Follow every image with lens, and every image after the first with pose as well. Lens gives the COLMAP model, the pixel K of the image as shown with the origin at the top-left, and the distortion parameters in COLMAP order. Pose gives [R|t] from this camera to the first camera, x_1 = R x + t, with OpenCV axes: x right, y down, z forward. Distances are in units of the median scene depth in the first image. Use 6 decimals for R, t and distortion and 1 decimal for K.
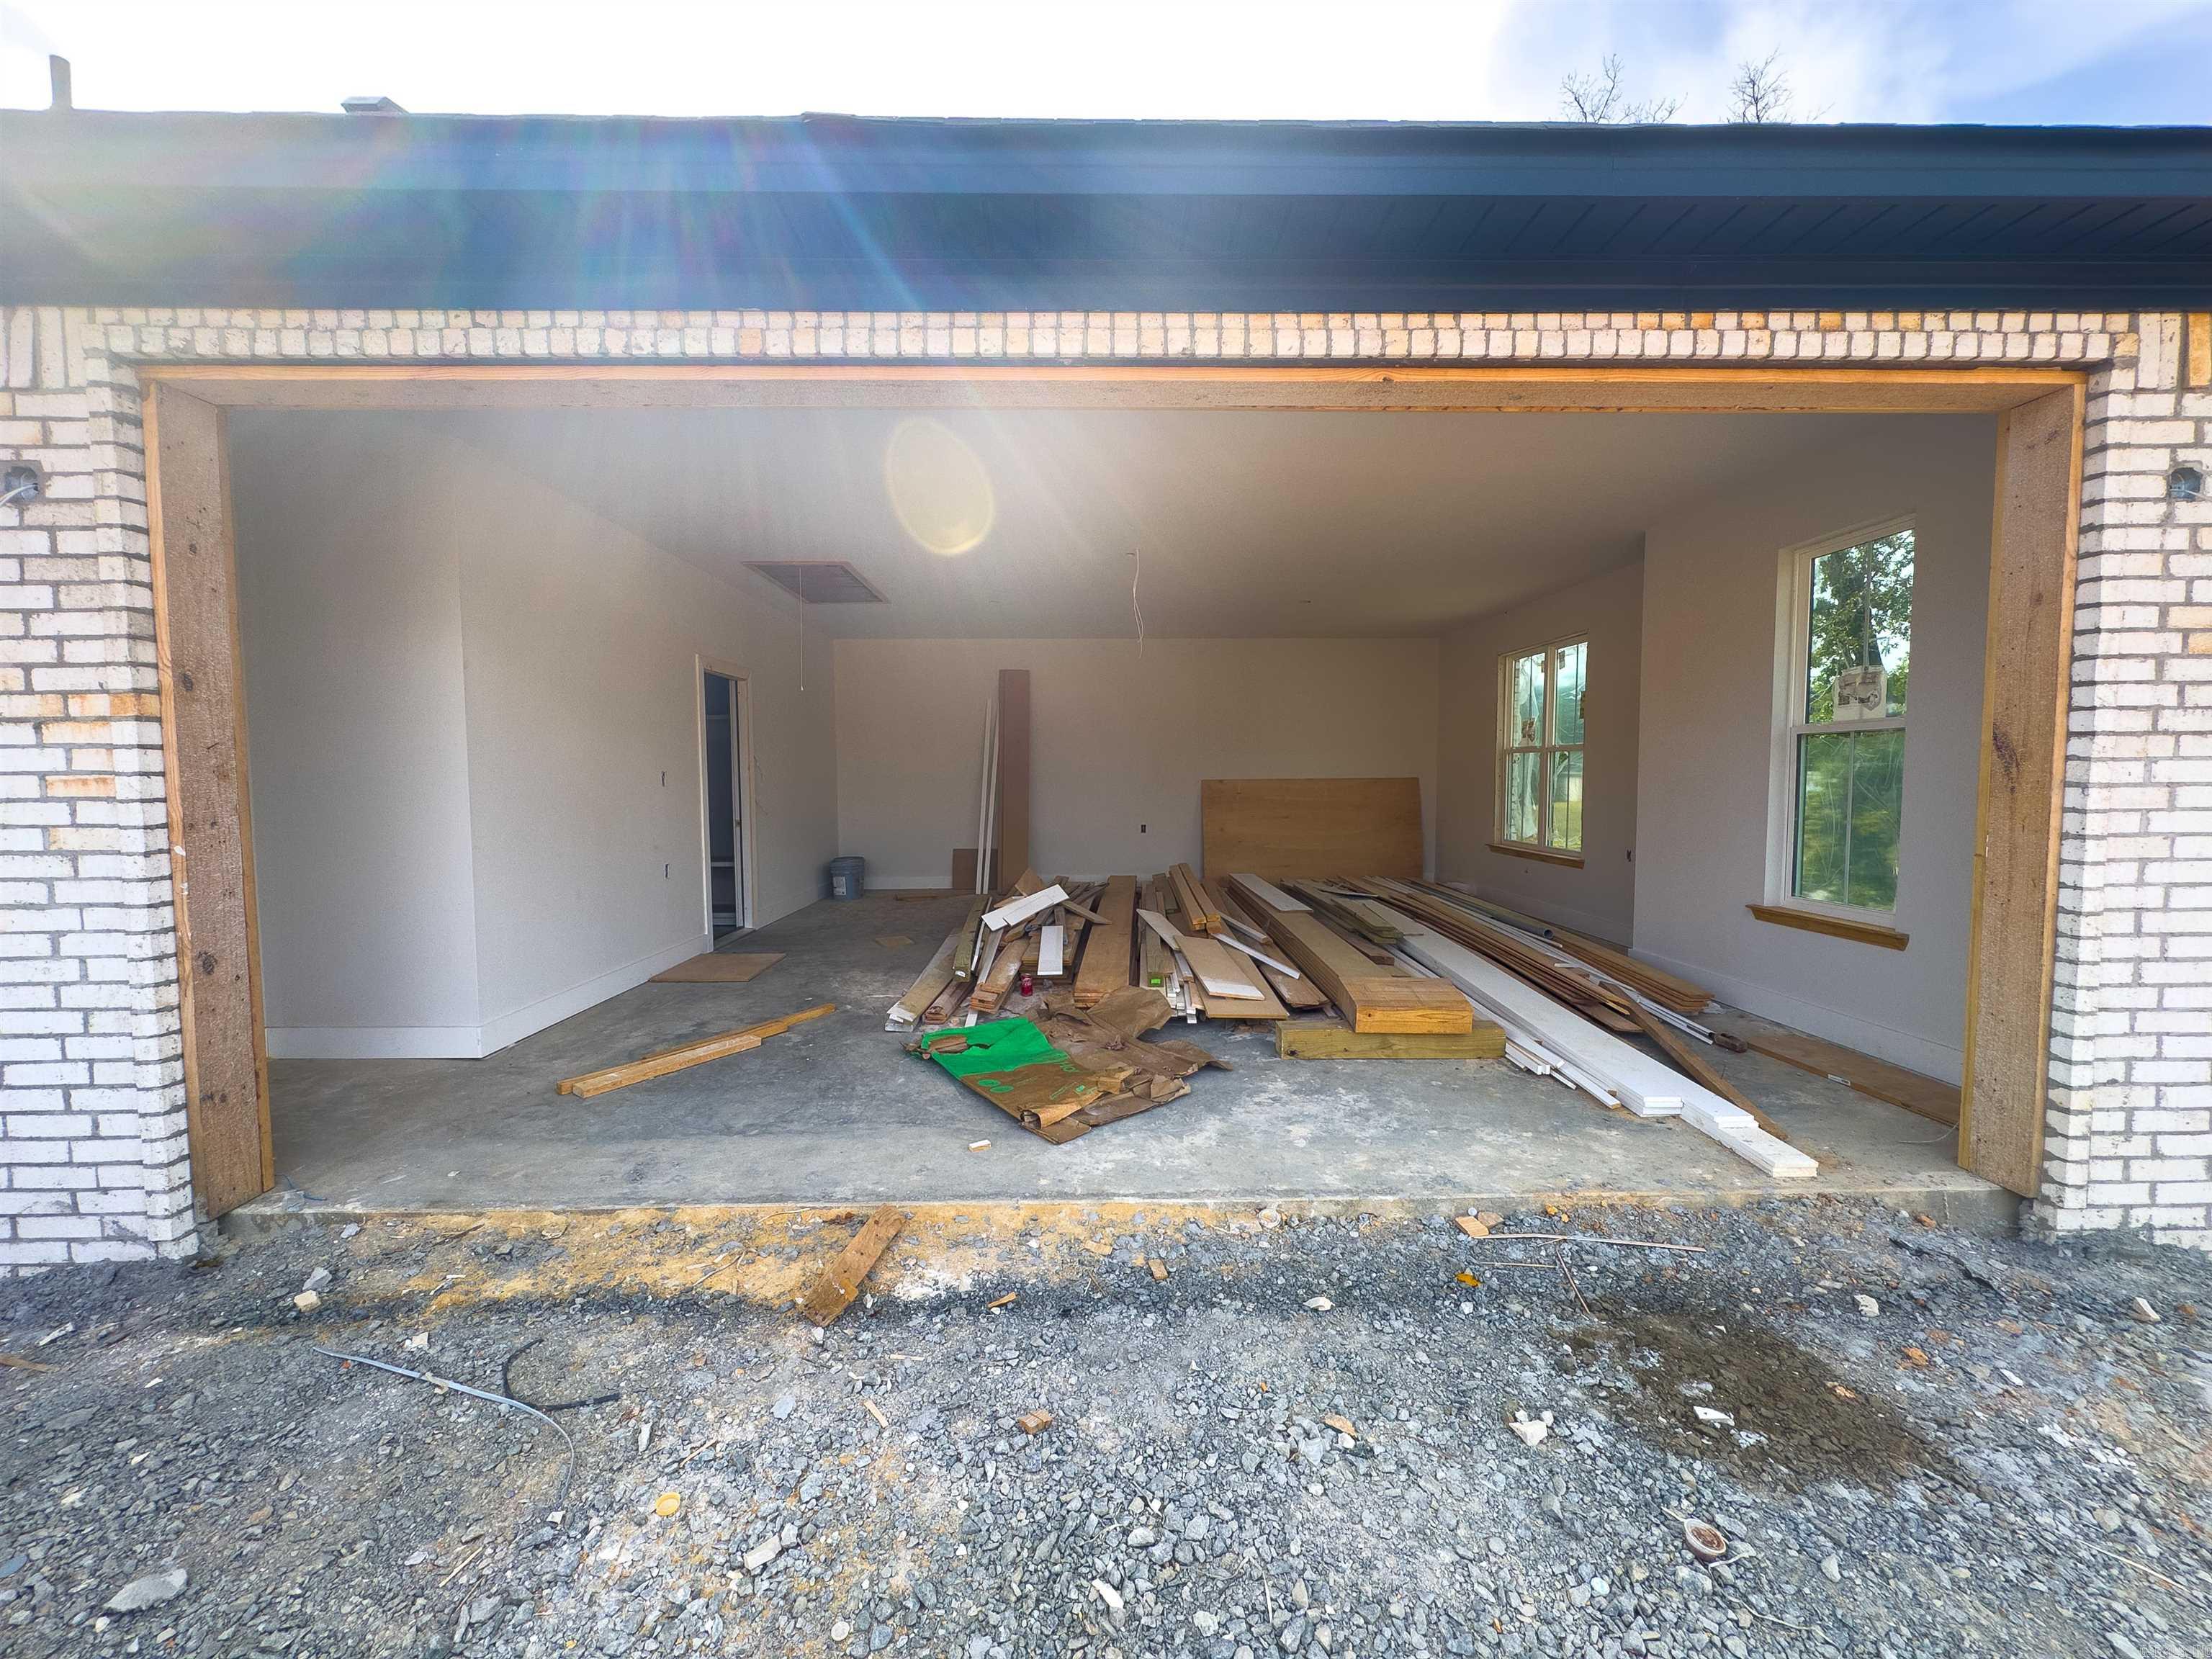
lens RADIAL K [[885.1, 0, 1107.0], [0, 885.1, 823.5], [0, 0, 1]] dist [0.002292, 0.000152]
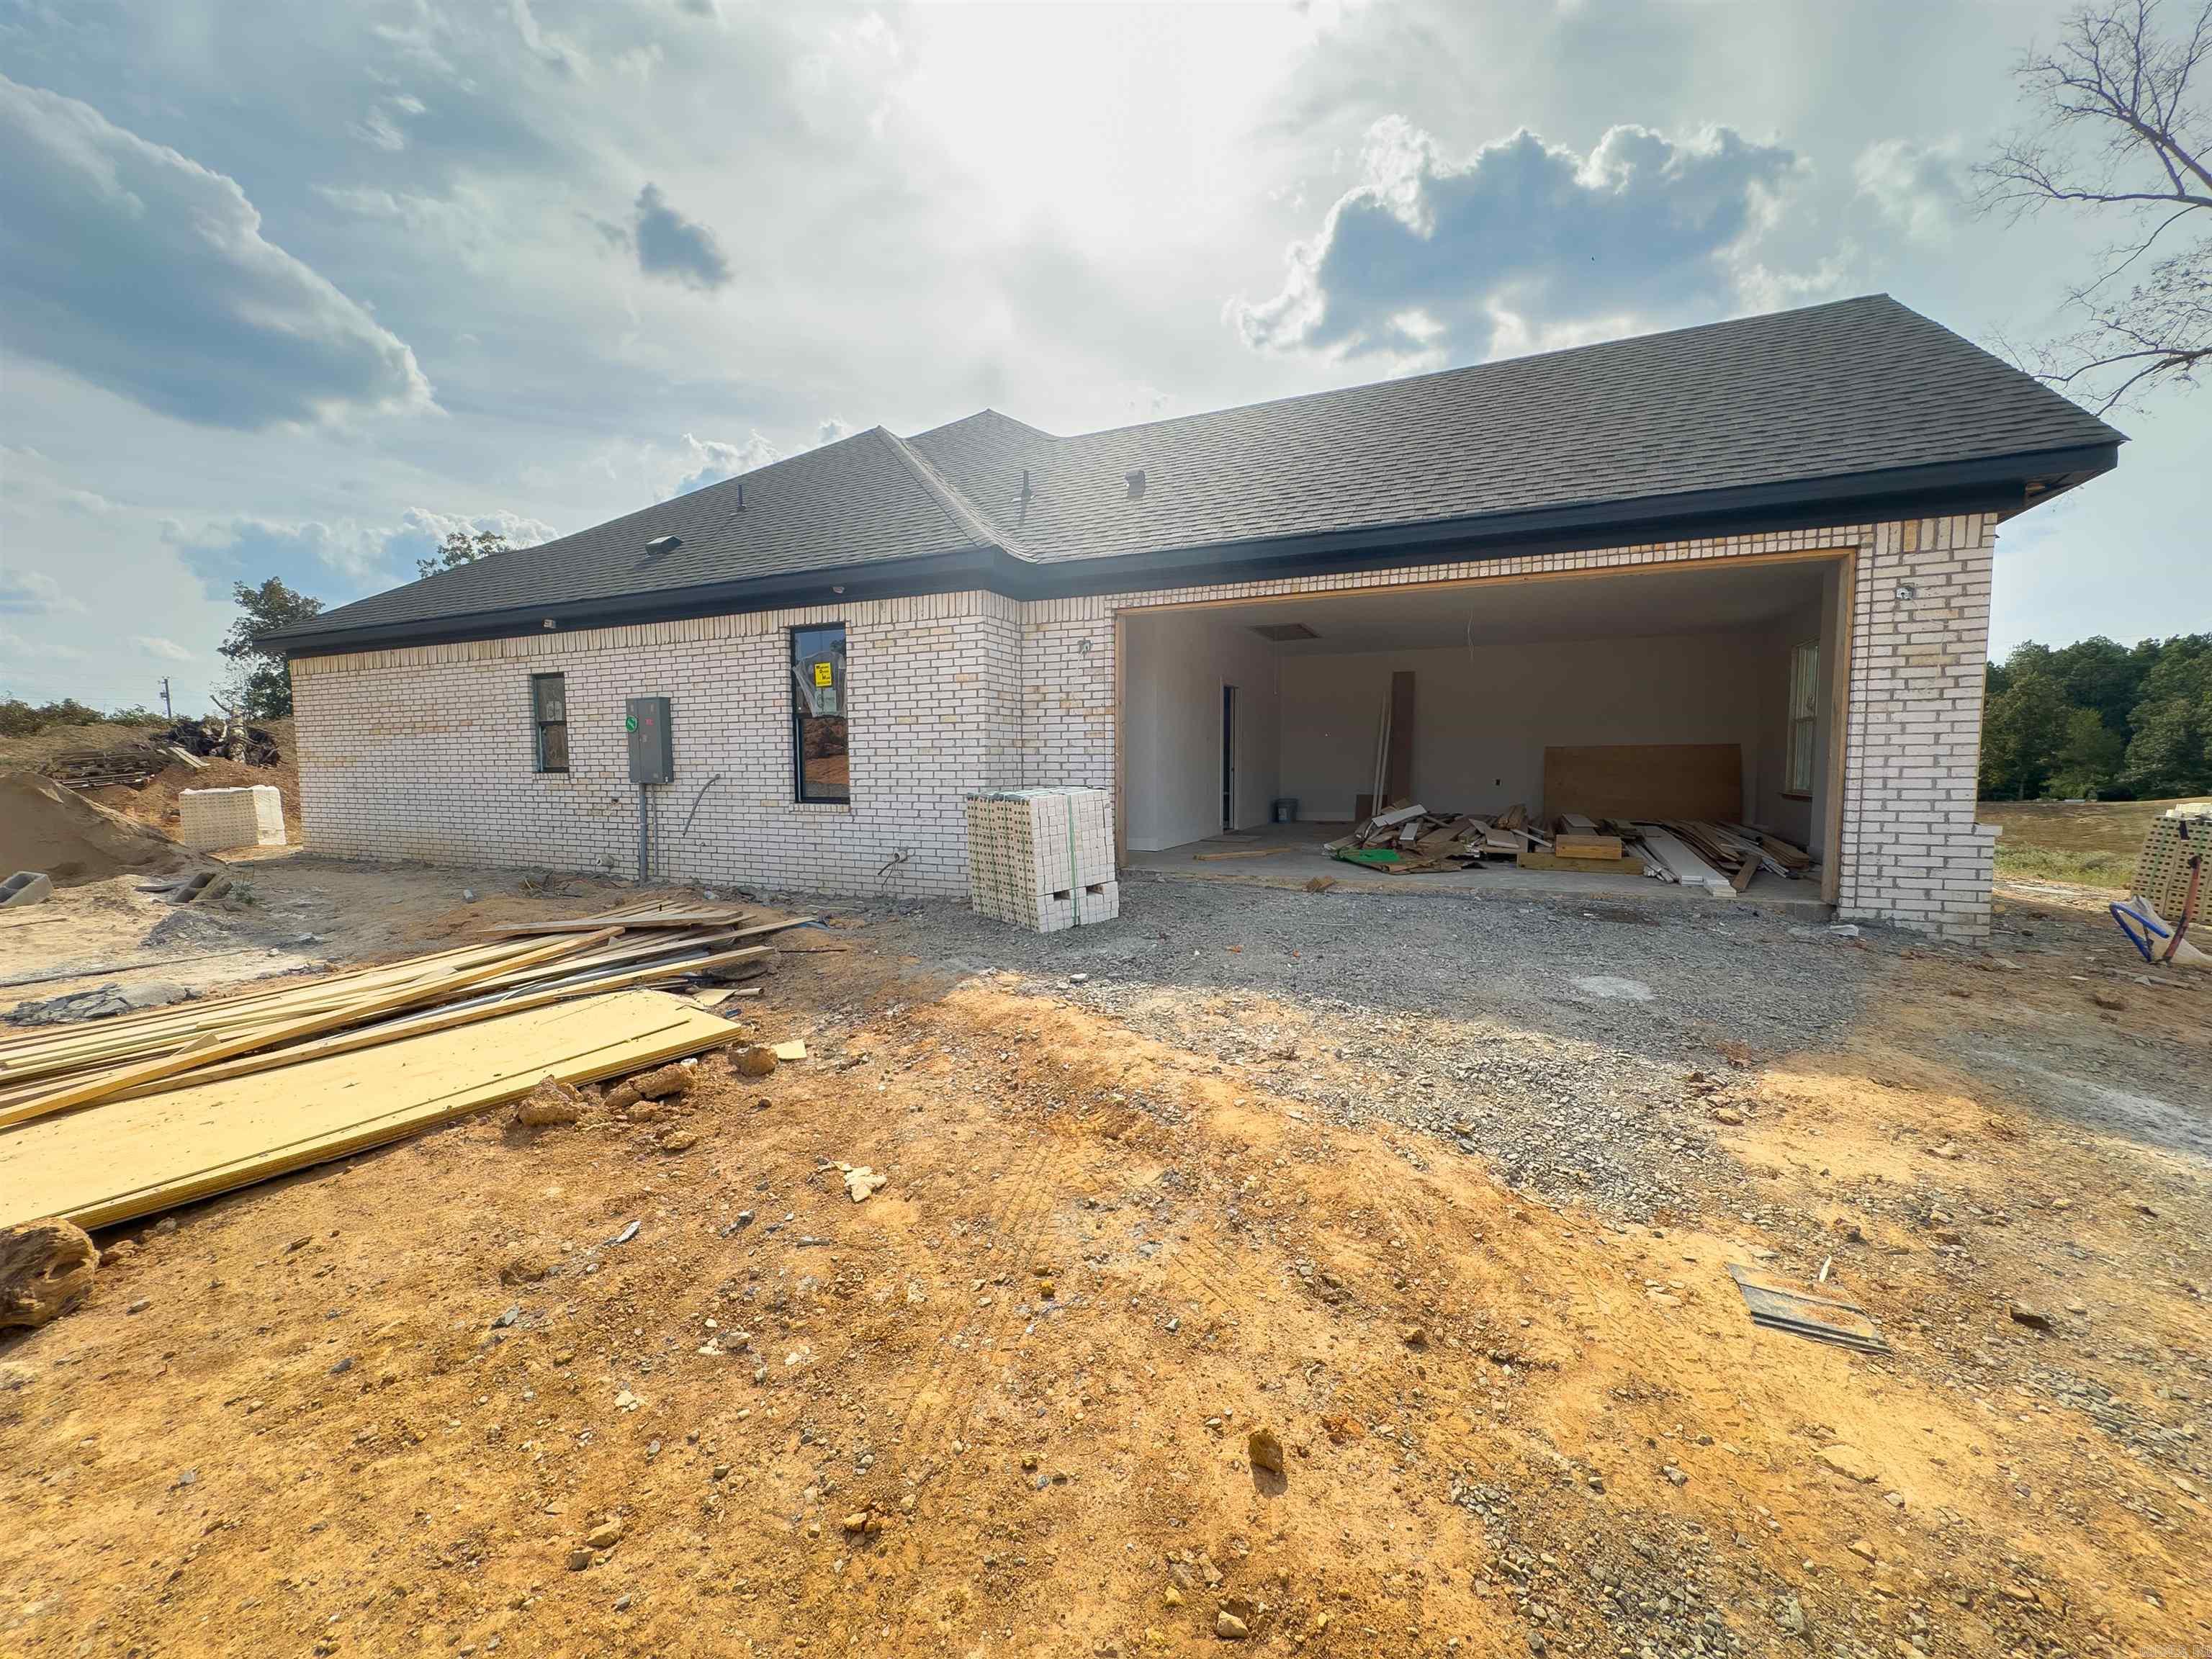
lens RADIAL K [[885.1, 0, 1101.9], [0, 885.1, 829.1], [0, 0, 1]] dist [0.002292, 0.000152]
pose [[0.898803, 0.033844, -0.437044, 0.350981], [-0.026023, 0.999376, 0.023873, 0.229742], [0.437579, -0.010084, 0.899123, -1.971887]]
